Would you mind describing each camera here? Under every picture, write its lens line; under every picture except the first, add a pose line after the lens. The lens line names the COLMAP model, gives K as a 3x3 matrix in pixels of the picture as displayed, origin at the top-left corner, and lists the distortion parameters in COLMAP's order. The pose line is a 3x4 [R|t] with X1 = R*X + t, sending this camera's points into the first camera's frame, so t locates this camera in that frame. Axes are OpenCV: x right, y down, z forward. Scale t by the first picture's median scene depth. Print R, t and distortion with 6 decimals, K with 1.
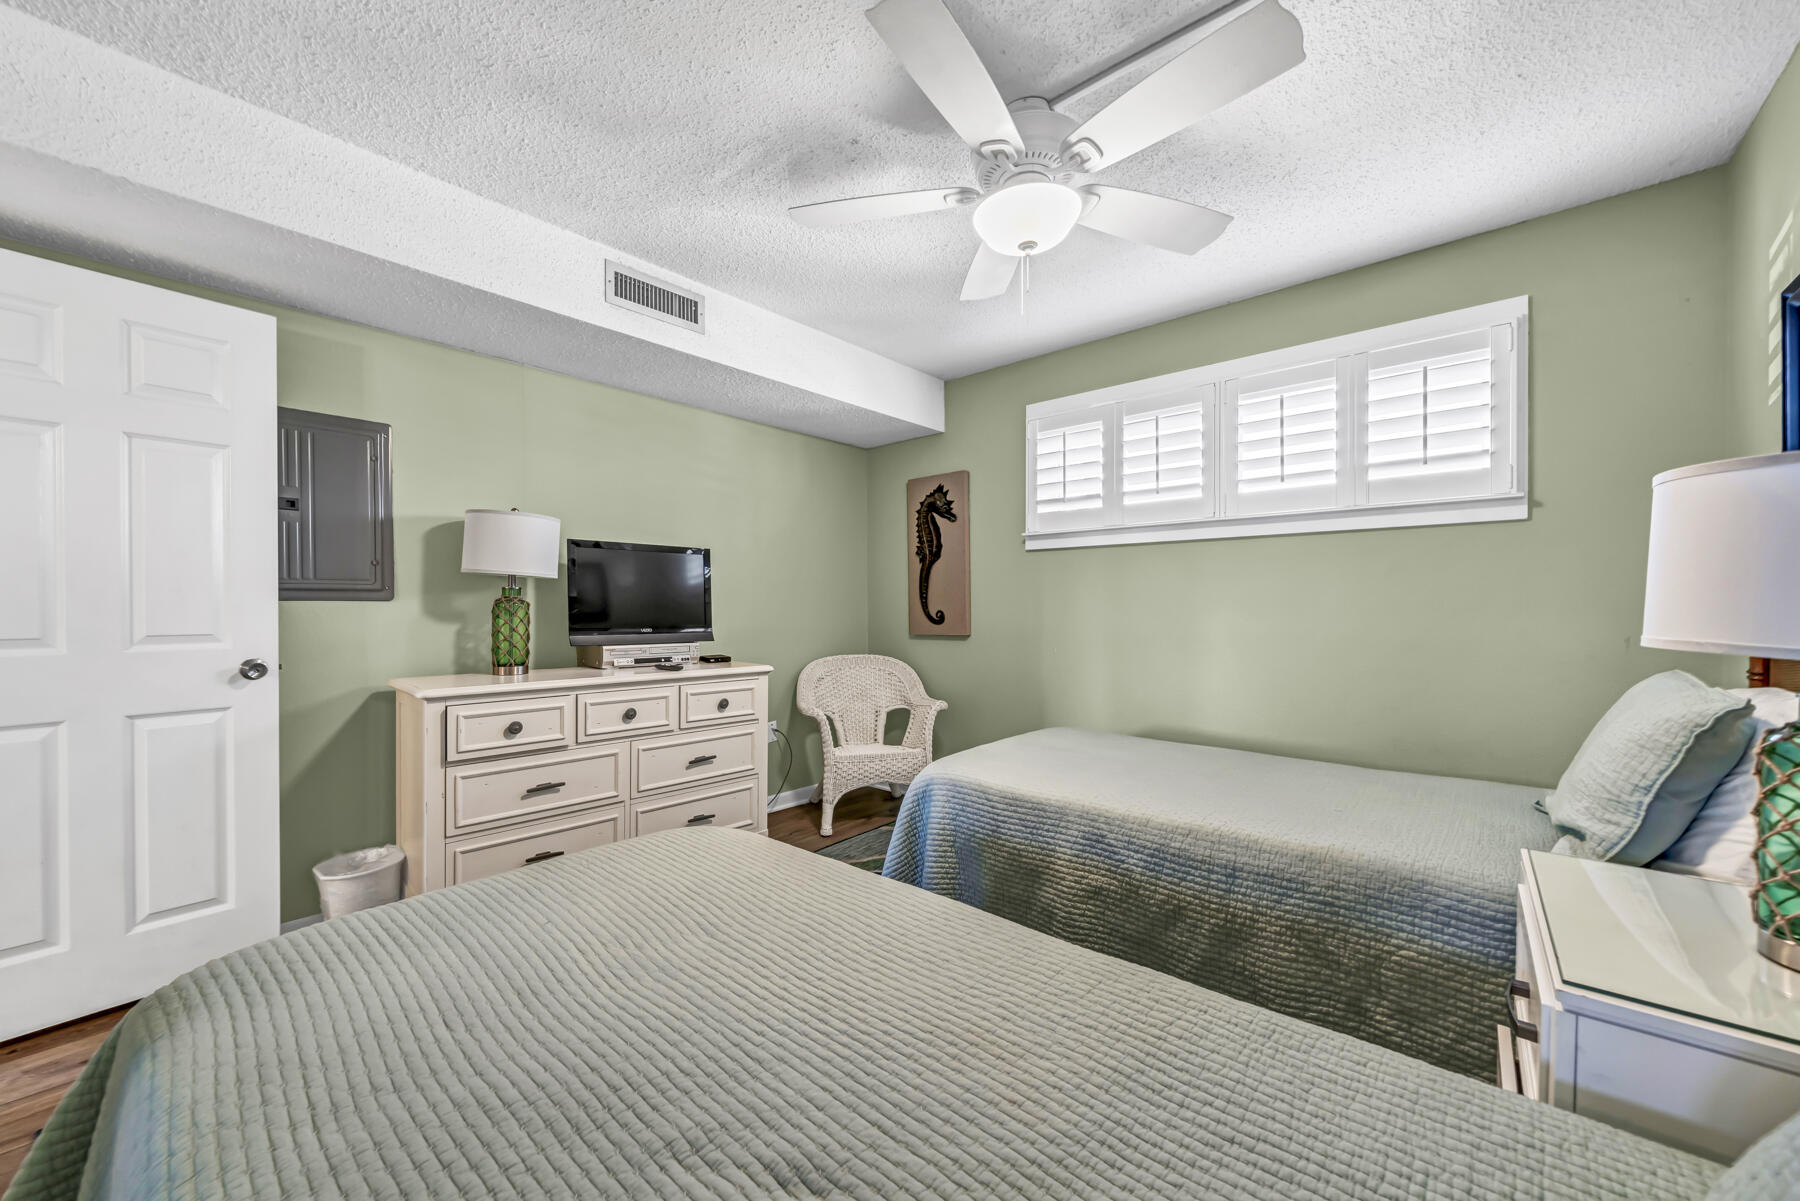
lens RADIAL K [[655.1, 0, 869.0], [0, 655.1, 609.8], [0, 0, 1]] dist [0.000412, -0.000053]
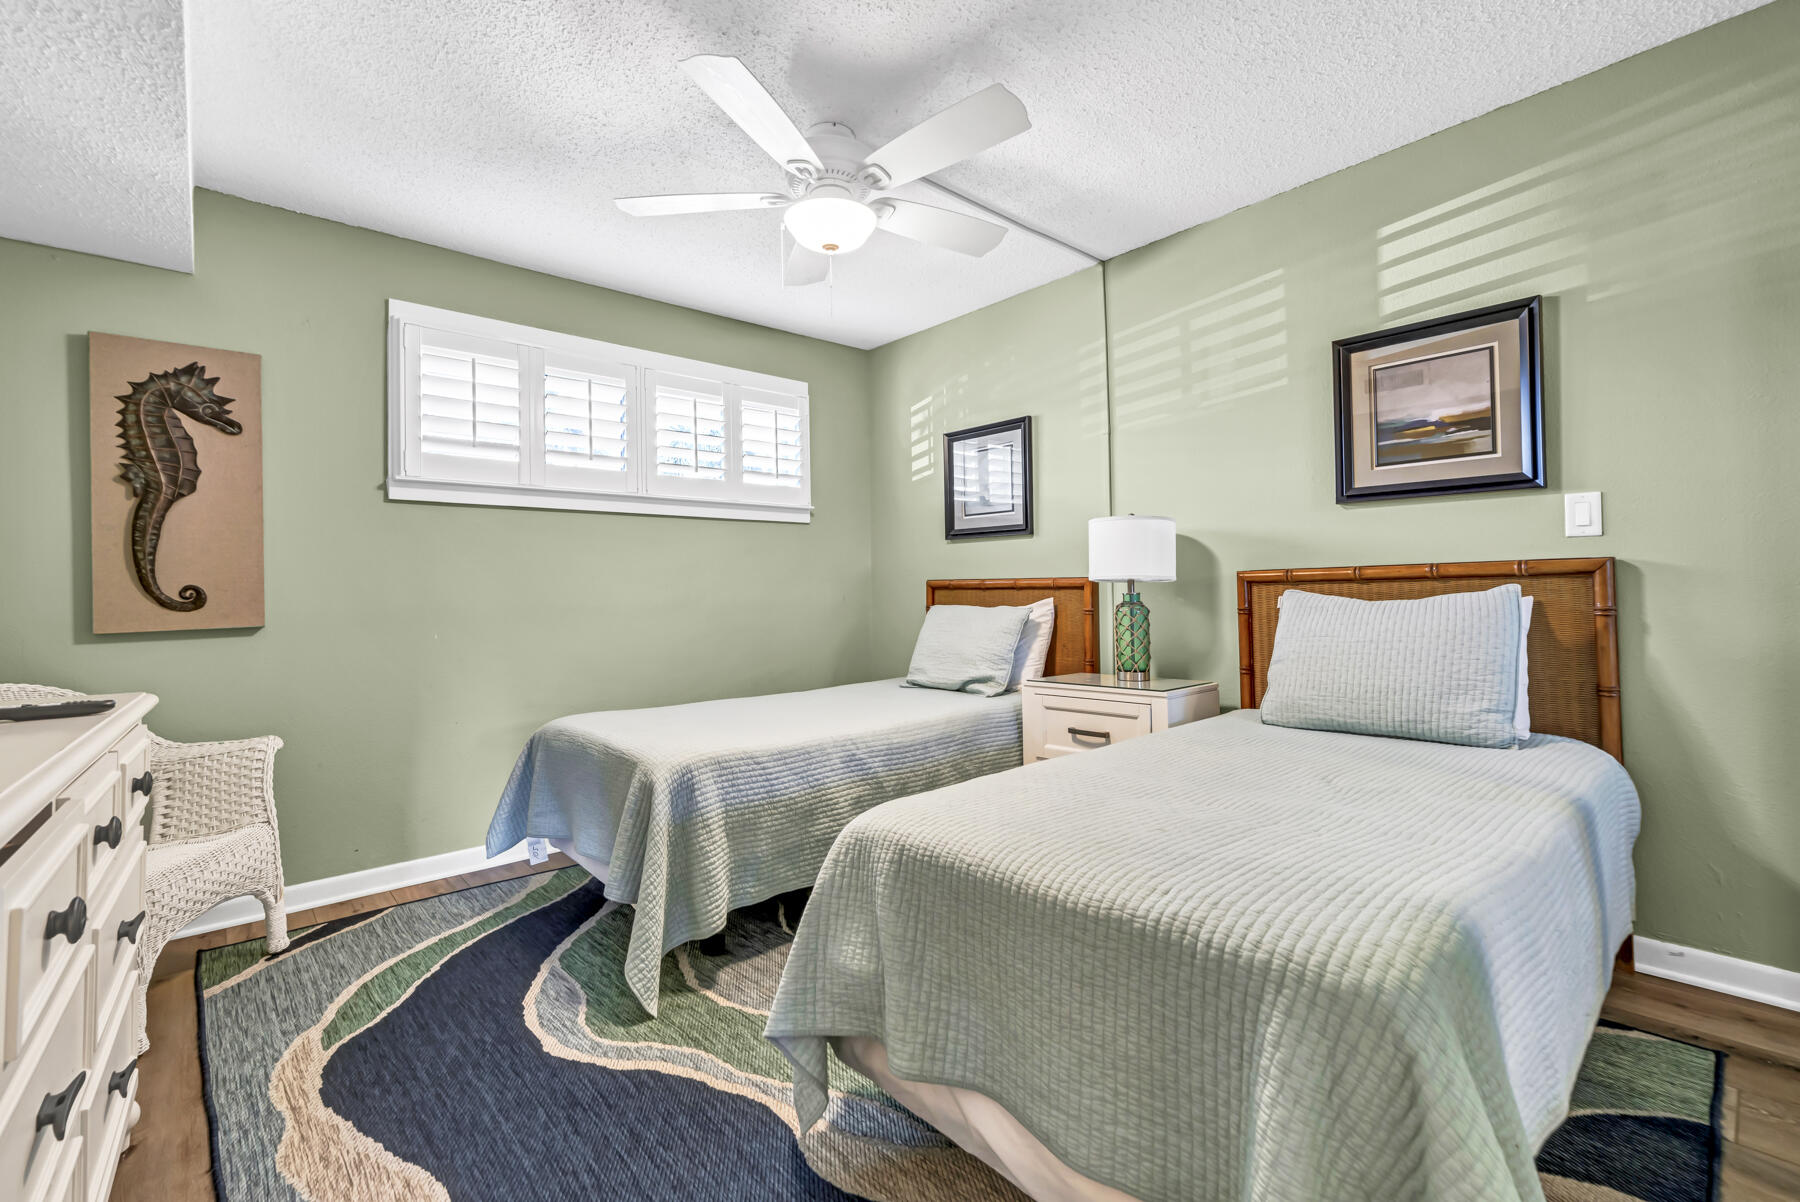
lens RADIAL K [[750.3, 0, 901.1], [0, 750.3, 581.9], [0, 0, 1]] dist [0.001248, 0.000209]
pose [[0.131703, 0.007797, 0.991259, -0.610657], [0.021160, 0.999719, -0.010675, 0.022776], [-0.991063, 0.022381, 0.131501, 0.428762]]
